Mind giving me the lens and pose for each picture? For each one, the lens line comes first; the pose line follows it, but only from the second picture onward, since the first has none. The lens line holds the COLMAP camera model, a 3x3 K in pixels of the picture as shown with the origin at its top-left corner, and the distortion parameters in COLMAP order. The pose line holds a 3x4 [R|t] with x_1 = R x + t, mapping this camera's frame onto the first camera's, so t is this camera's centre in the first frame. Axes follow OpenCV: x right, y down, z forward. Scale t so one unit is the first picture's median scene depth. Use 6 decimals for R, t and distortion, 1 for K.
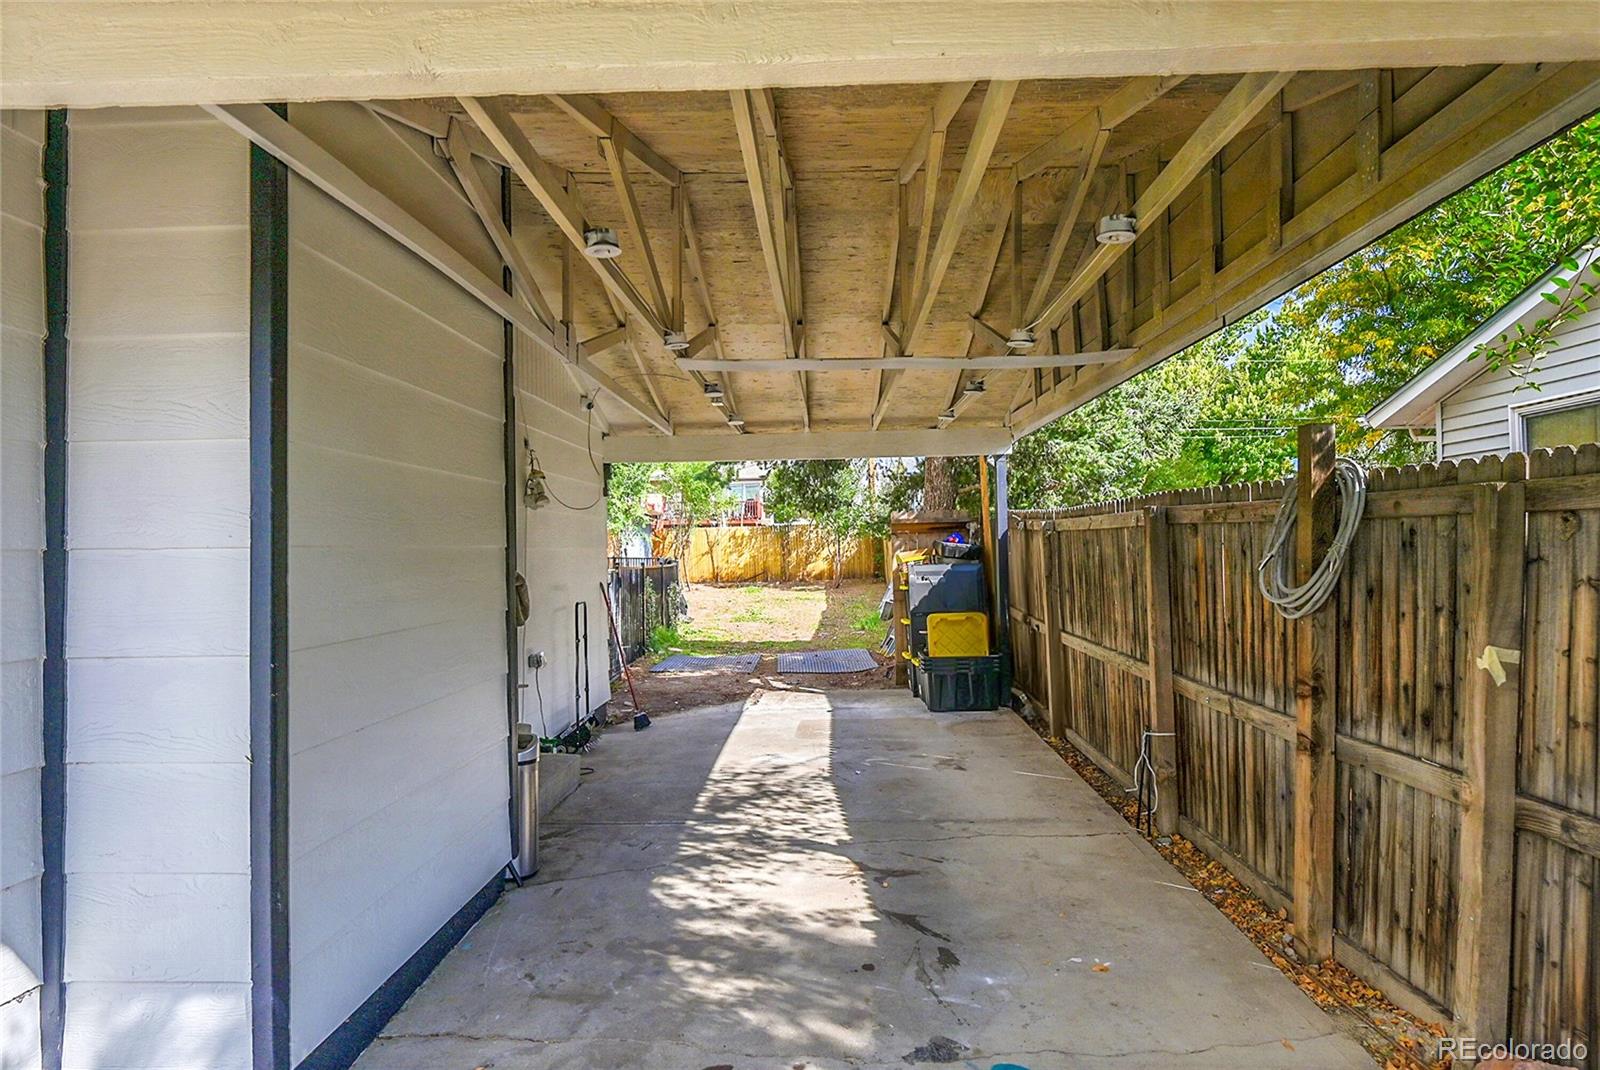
lens RADIAL K [[961.1, 0, 794.0], [0, 961.1, 539.6], [0, 0, 1]] dist [0.002529, 0.000654]
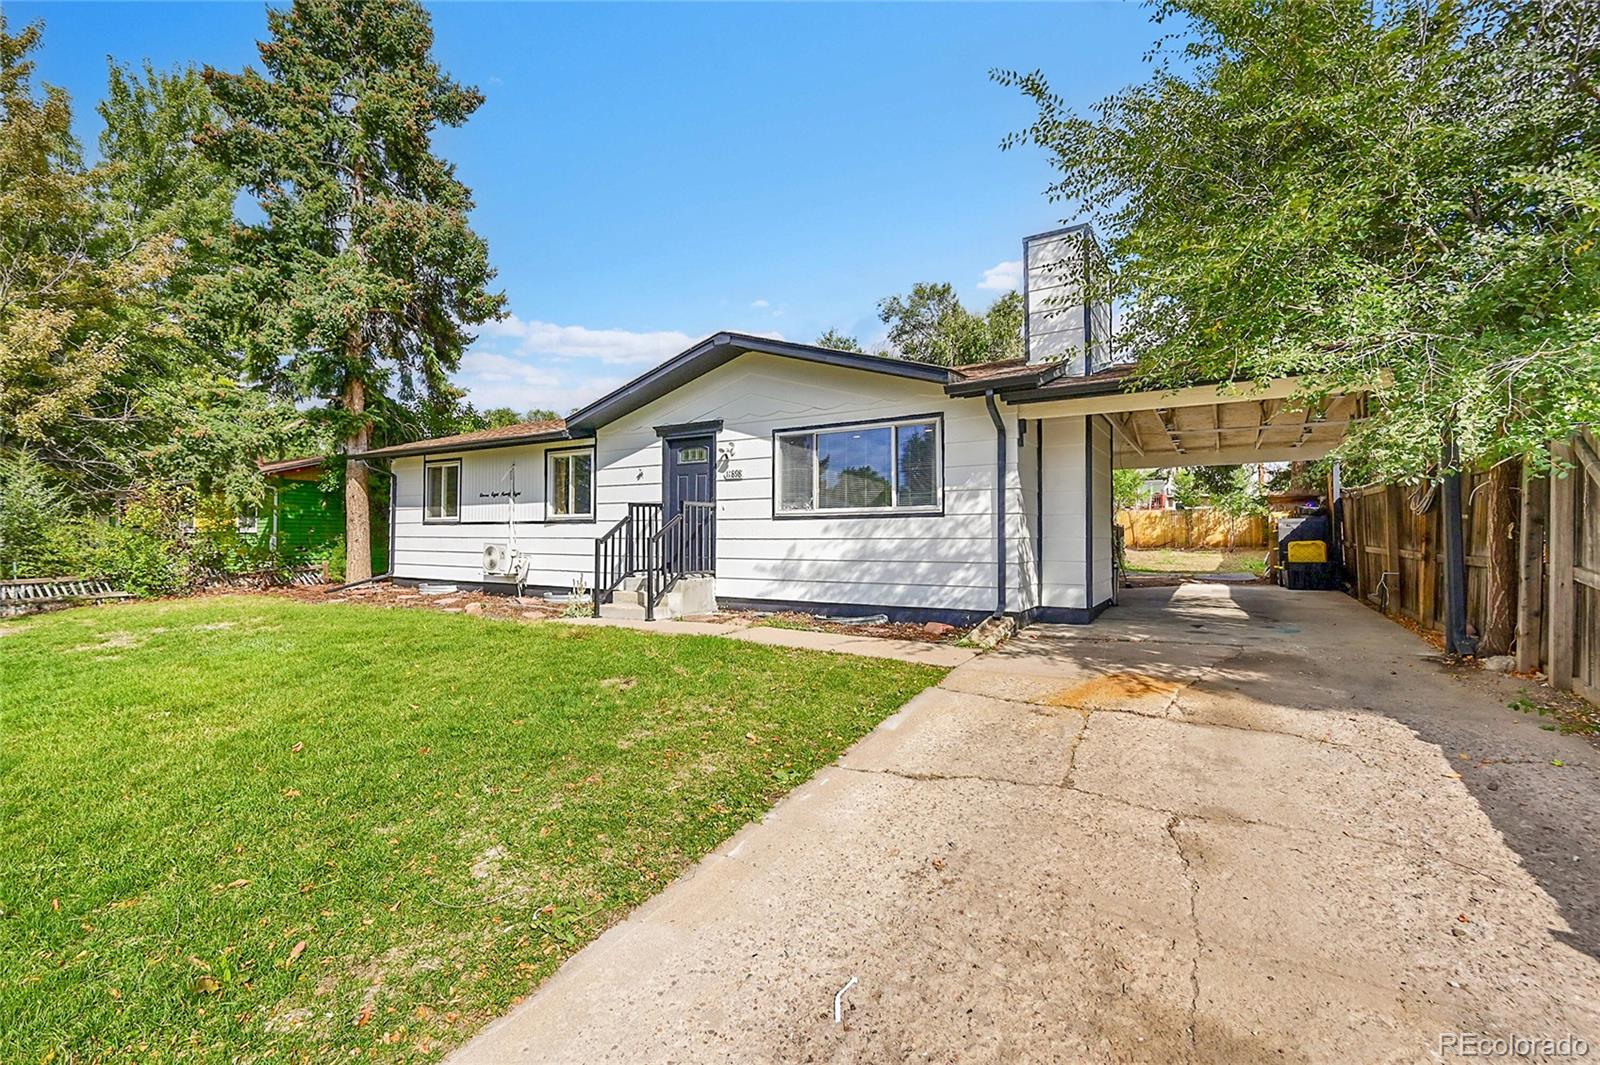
lens RADIAL K [[669.0, 0, 800.0], [0, 669.0, 532.5], [0, 0, 1]] dist [-0.002708, -0.000299]
pose [[0.864432, 0.012987, -0.502582, -0.078041], [-0.007738, 0.999892, 0.012528, 0.101188], [0.502690, -0.006941, 0.864439, -1.403549]]
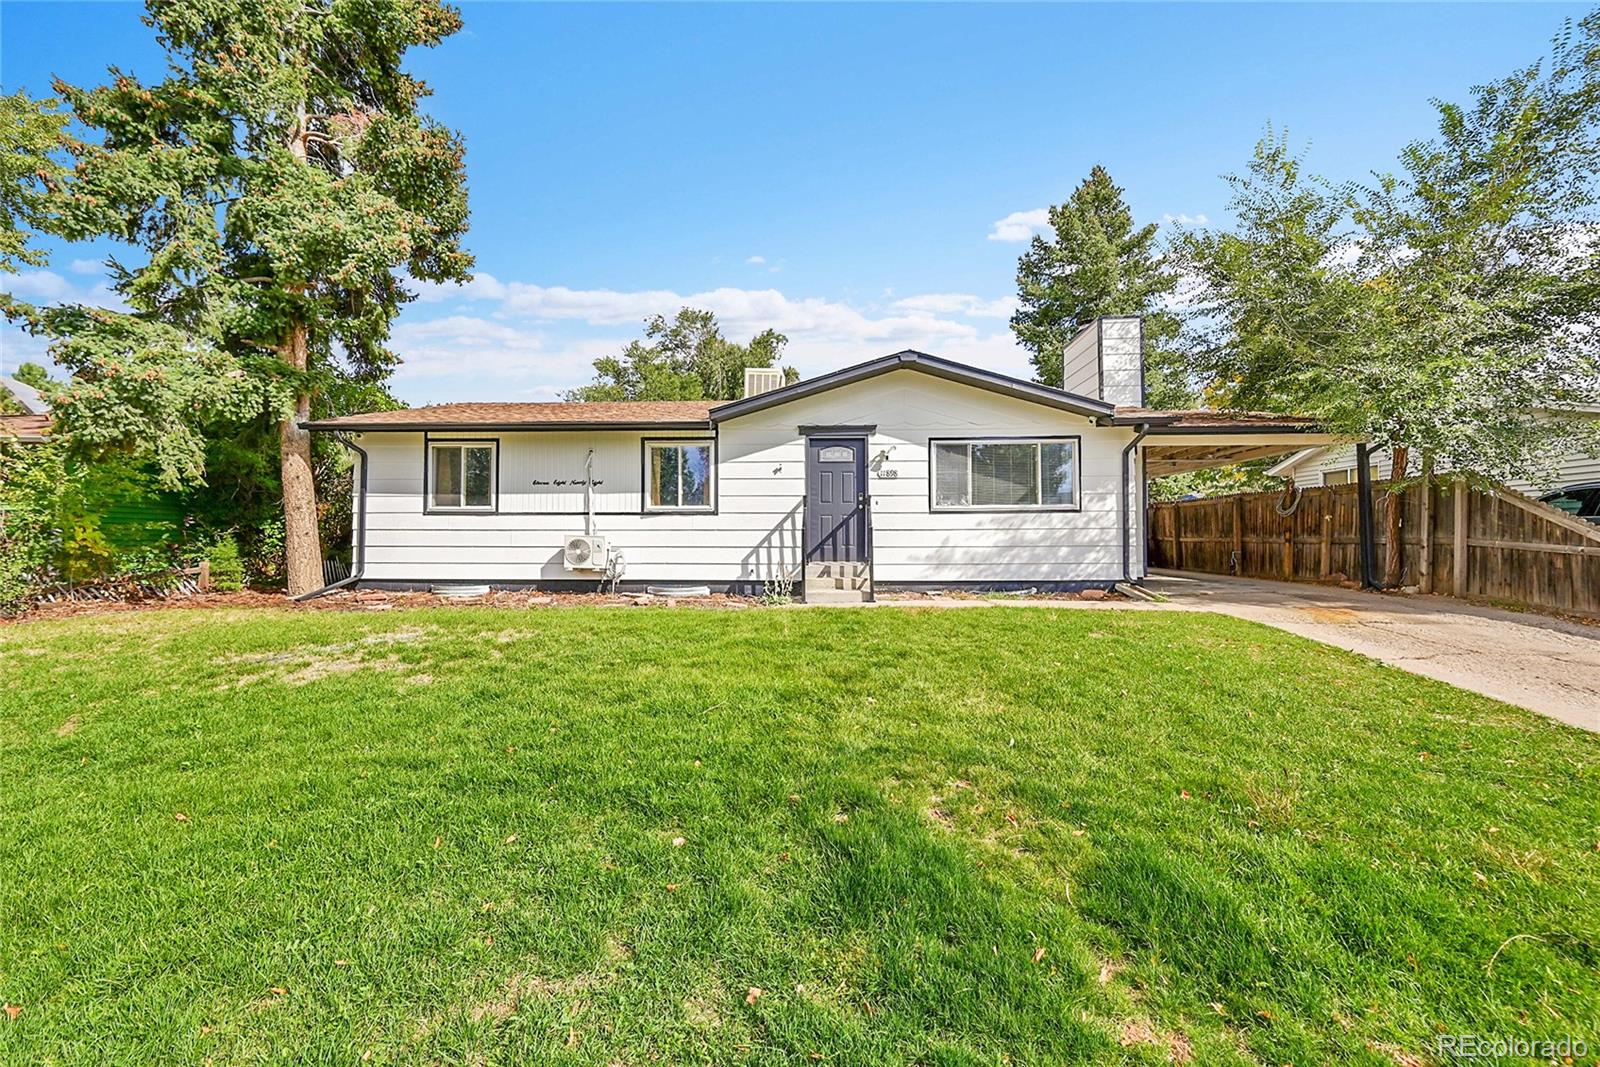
lens RADIAL K [[613.4, 0, 800.0], [0, 613.4, 533.5], [0, 0, 1]] dist [-0.000475, 0.000096]
pose [[0.999370, 0.014065, -0.032585, -1.588950], [-0.013990, 0.999899, 0.002534, 0.161051], [0.032618, -0.002077, 0.999466, -1.914389]]
